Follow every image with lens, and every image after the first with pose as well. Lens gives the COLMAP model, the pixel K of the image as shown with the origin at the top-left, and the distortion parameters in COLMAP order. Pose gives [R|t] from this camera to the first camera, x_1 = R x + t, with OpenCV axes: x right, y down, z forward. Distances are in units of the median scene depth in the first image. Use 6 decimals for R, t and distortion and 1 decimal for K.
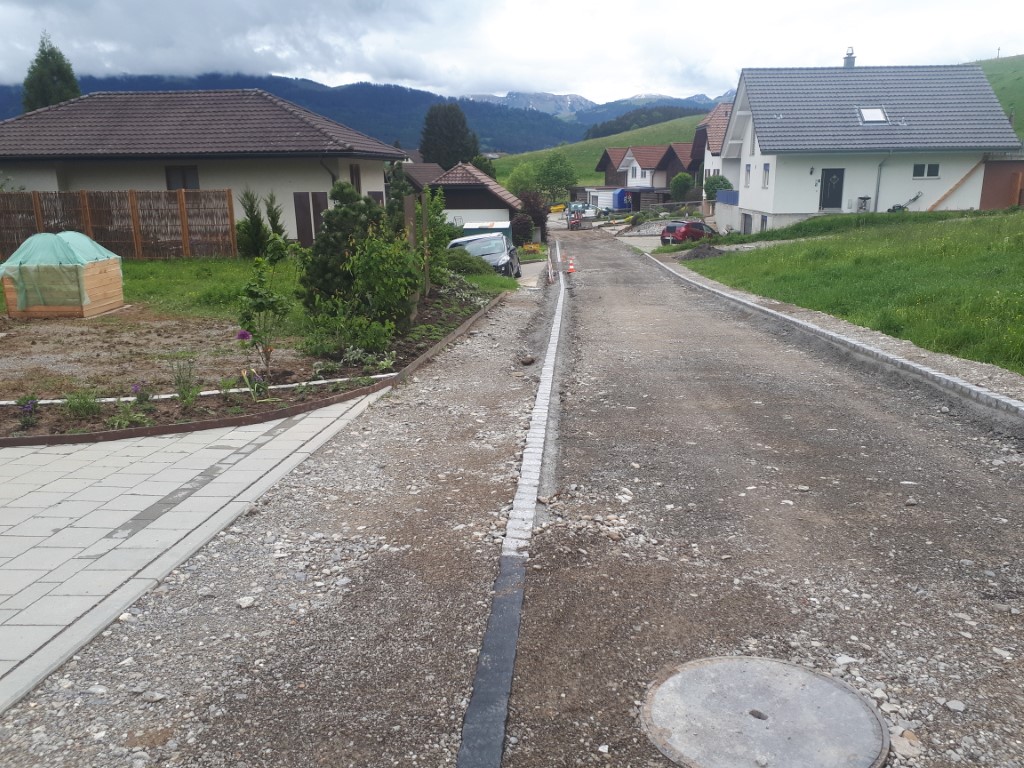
lens RADIAL K [[808.4, 0, 512.0], [0, 808.4, 384.0], [0, 0, 1]] dist [0.001500, -0.000220]
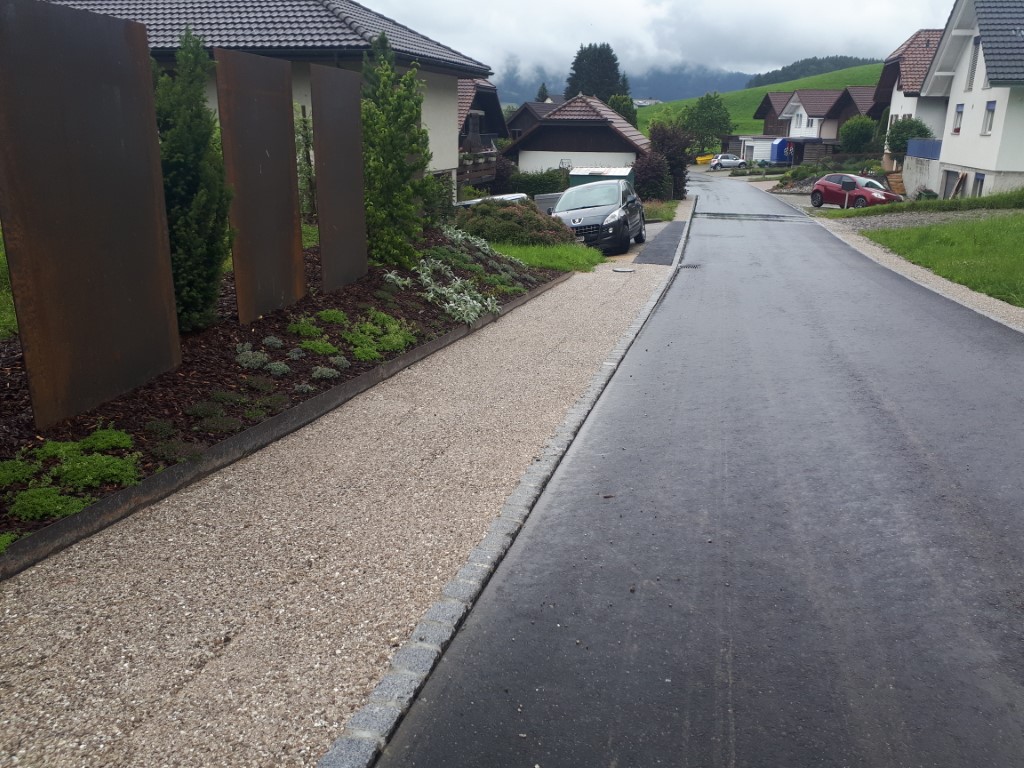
lens RADIAL K [[823.5, 0, 512.0], [0, 823.5, 384.0], [0, 0, 1]] dist [-0.012109, -0.007592]
pose [[0.984313, 0.079151, -0.157680, 0.018170], [-0.070432, 0.995702, 0.060146, -0.022989], [0.161762, -0.048096, 0.985657, 0.133154]]
